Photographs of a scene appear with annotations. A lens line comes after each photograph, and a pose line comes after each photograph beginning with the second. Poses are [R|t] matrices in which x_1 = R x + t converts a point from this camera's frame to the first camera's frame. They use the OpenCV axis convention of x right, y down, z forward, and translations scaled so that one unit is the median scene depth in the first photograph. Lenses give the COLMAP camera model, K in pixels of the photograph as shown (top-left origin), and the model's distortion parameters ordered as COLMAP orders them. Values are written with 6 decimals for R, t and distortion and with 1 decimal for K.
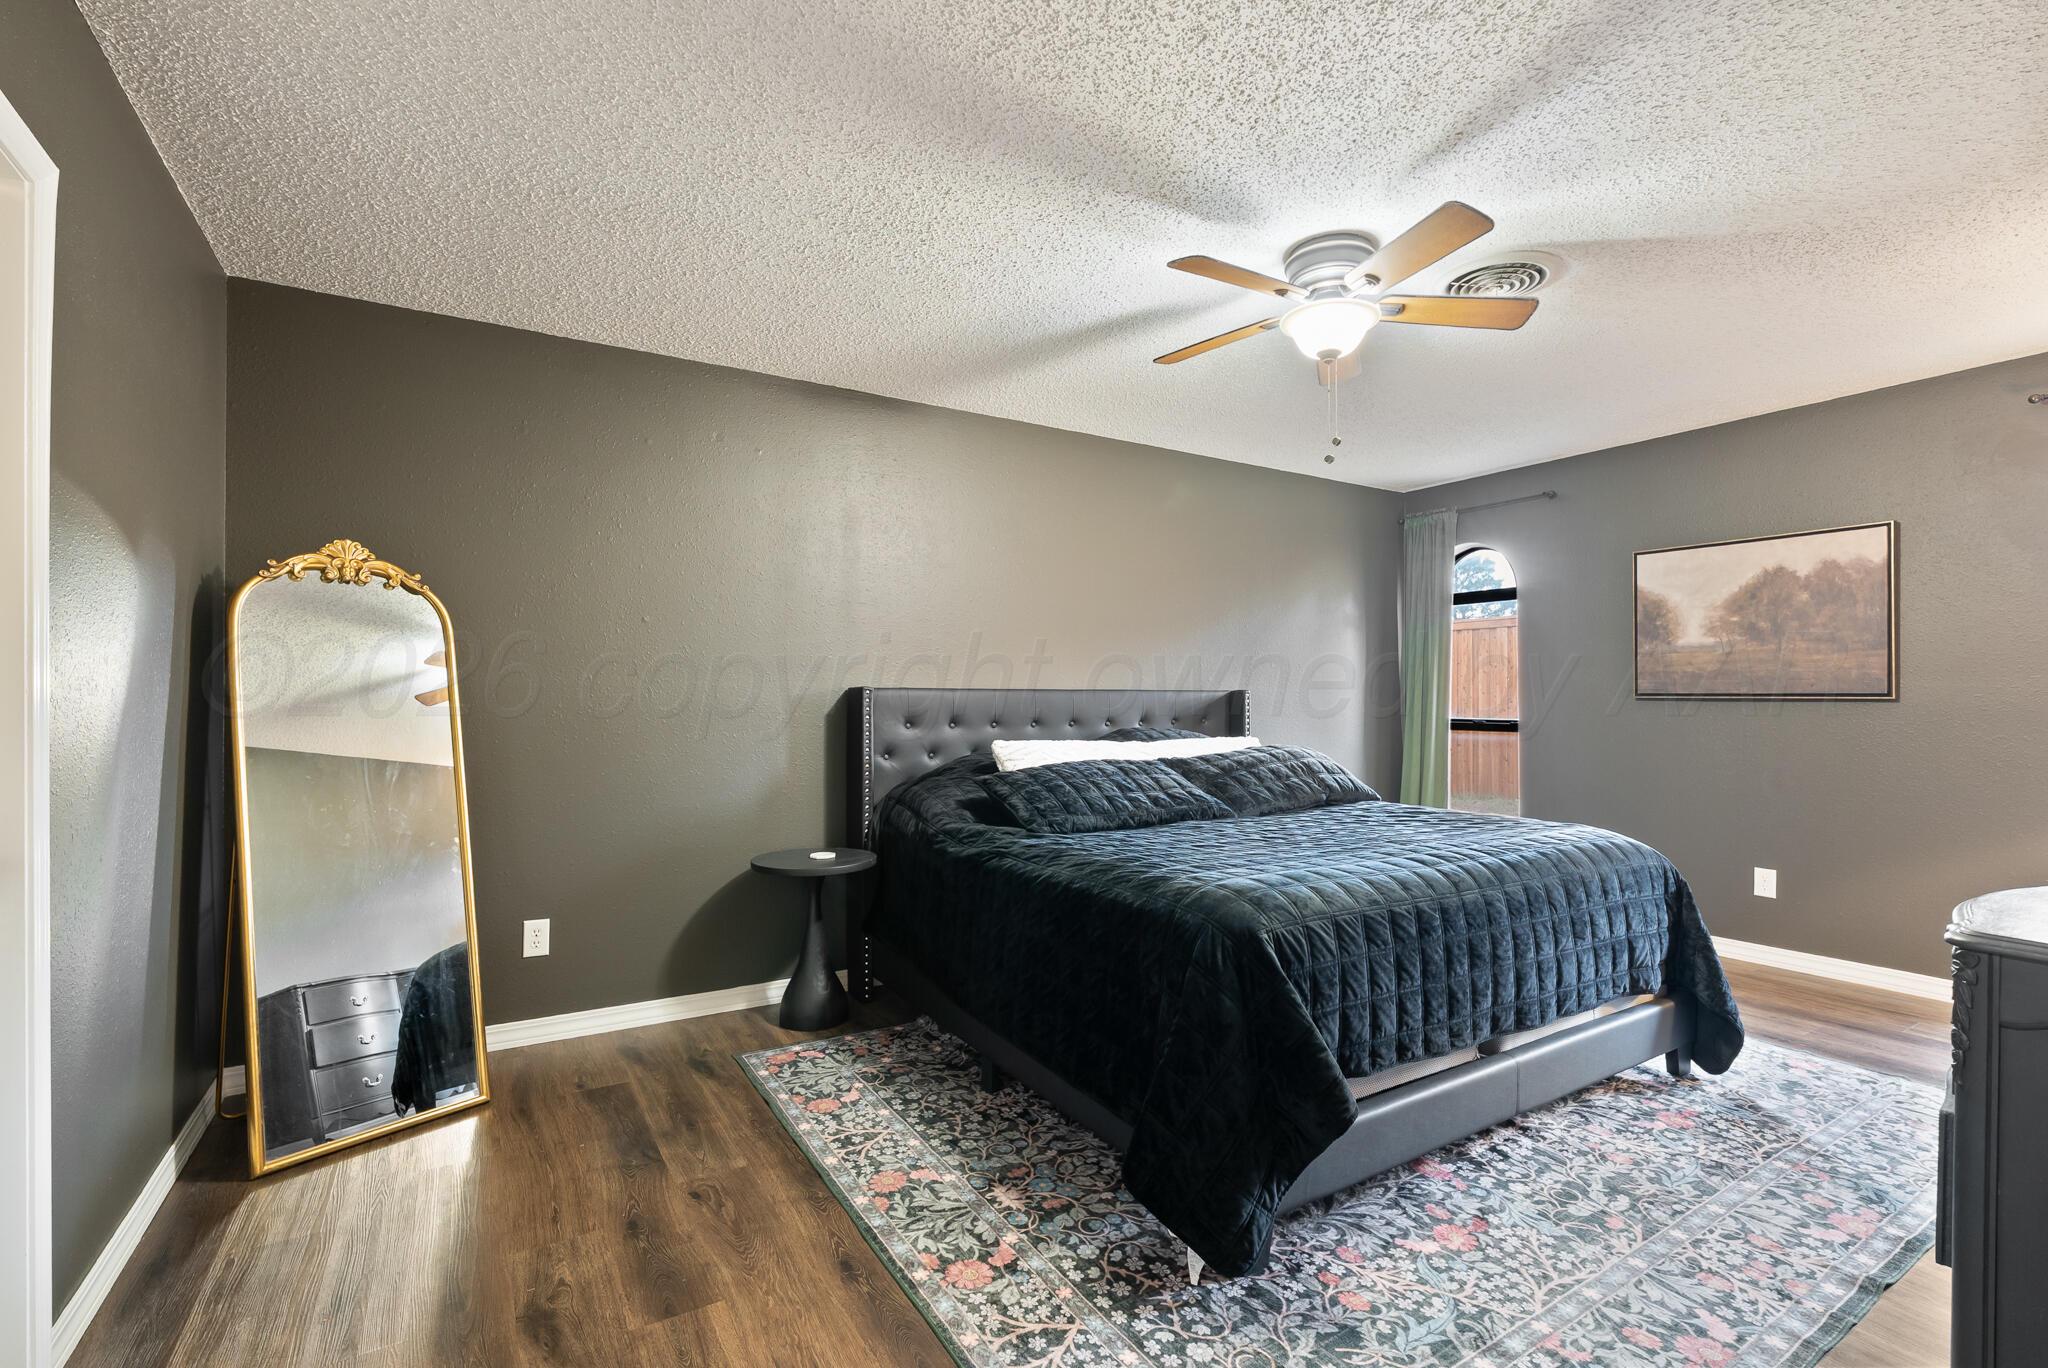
lens RADIAL K [[917.0, 0, 1020.2], [0, 917.0, 697.1], [0, 0, 1]] dist [-0.014028, 0.003408]
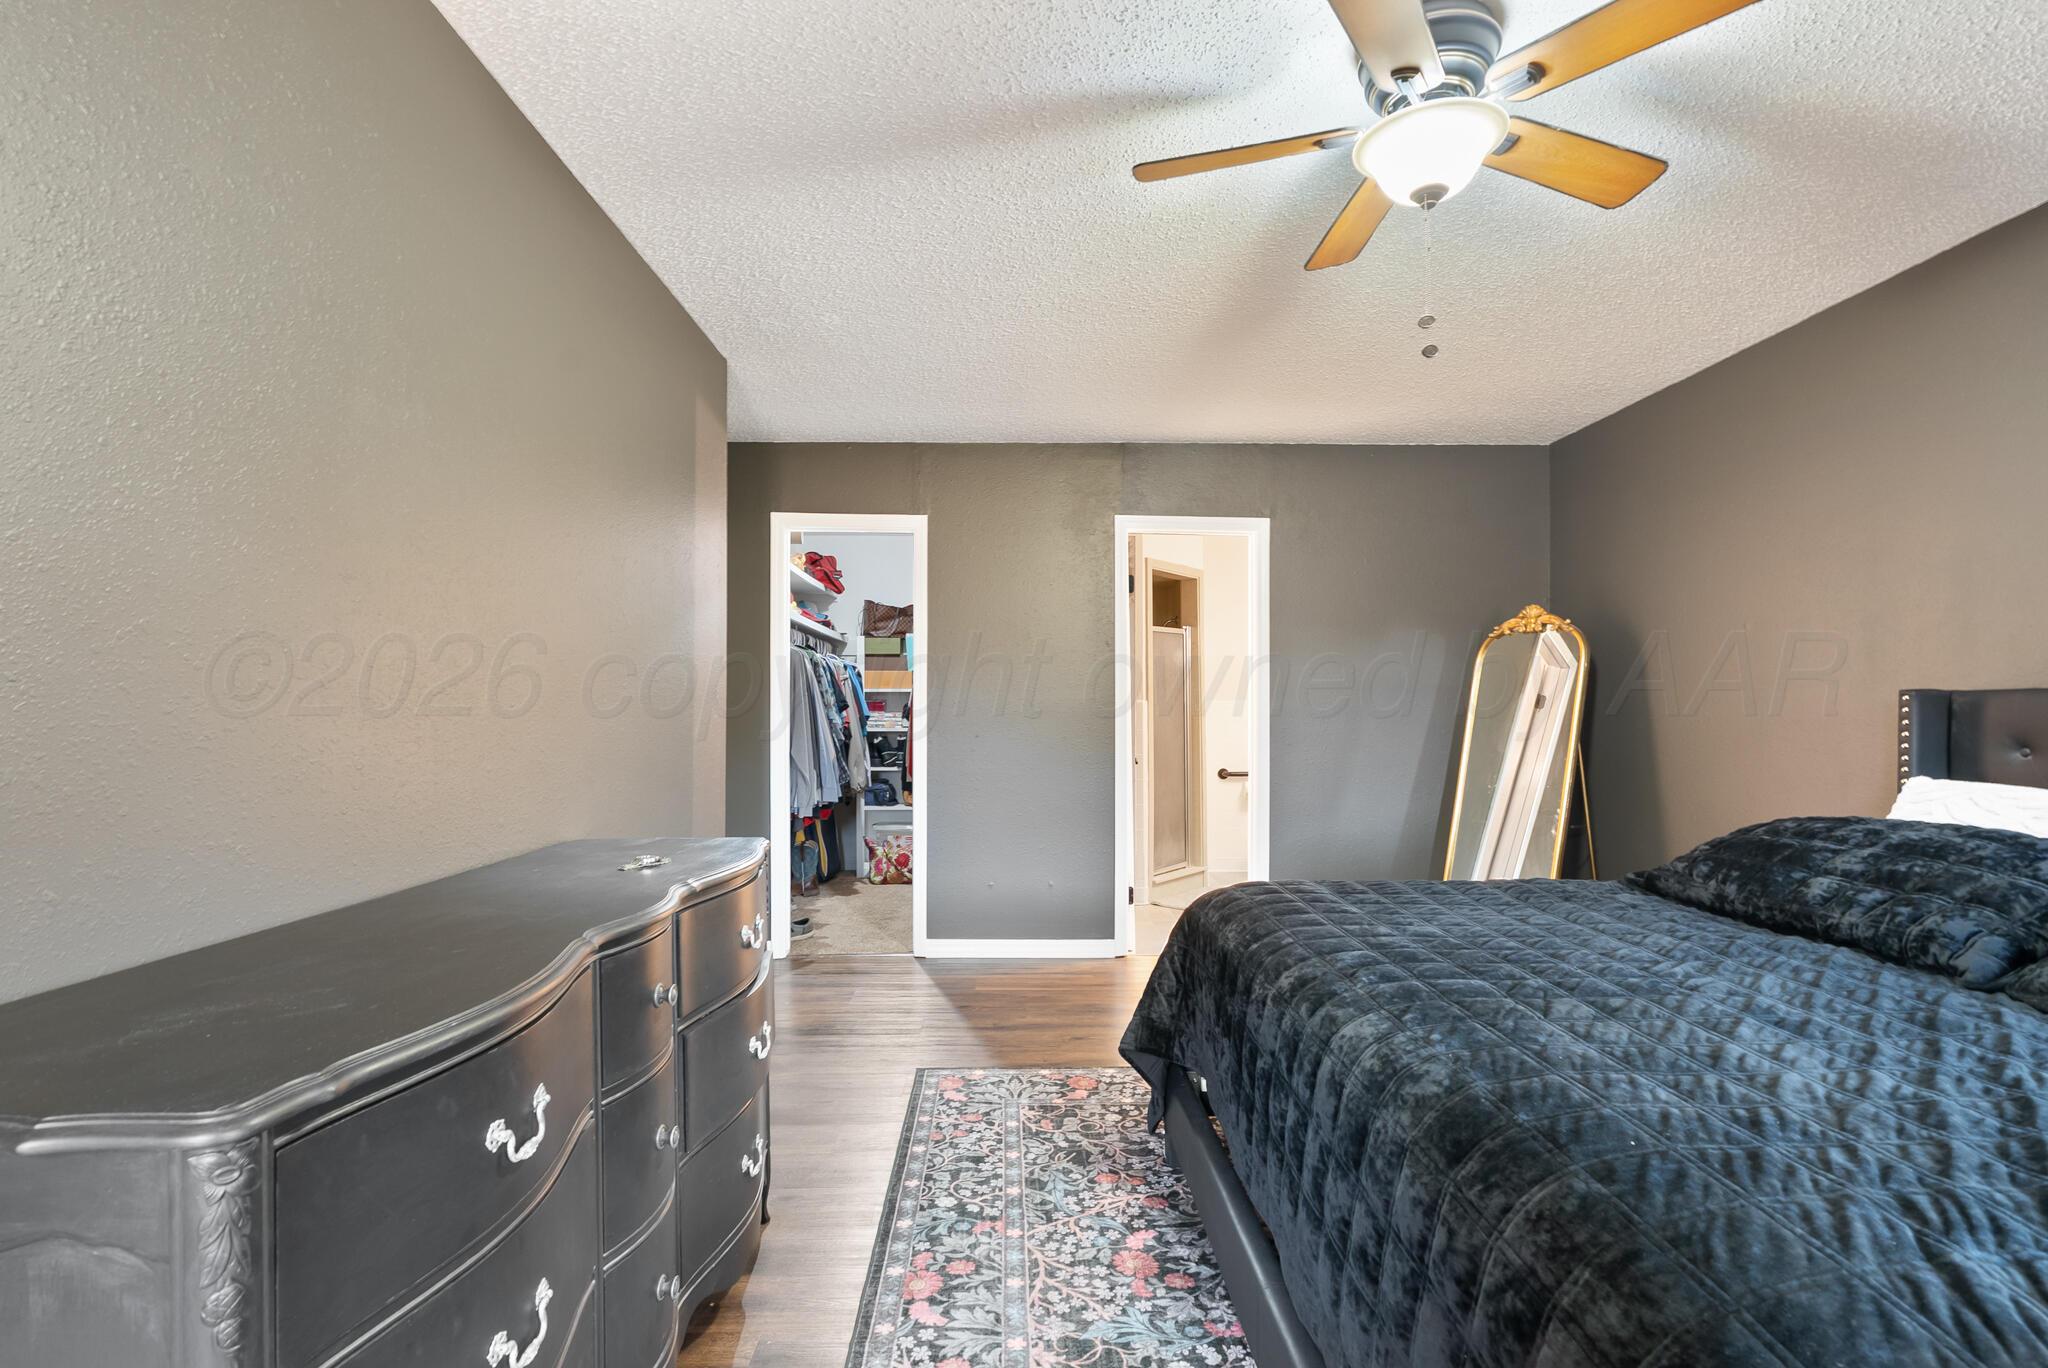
lens RADIAL K [[917.0, 0, 1024.9], [0, 917.0, 695.5], [0, 0, 1]] dist [-0.014028, 0.003408]
pose [[-0.506488, -0.009717, -0.862192, 1.572266], [0.007424, 0.999850, -0.015630, -0.002128], [0.862215, -0.014317, -0.506340, 1.589002]]
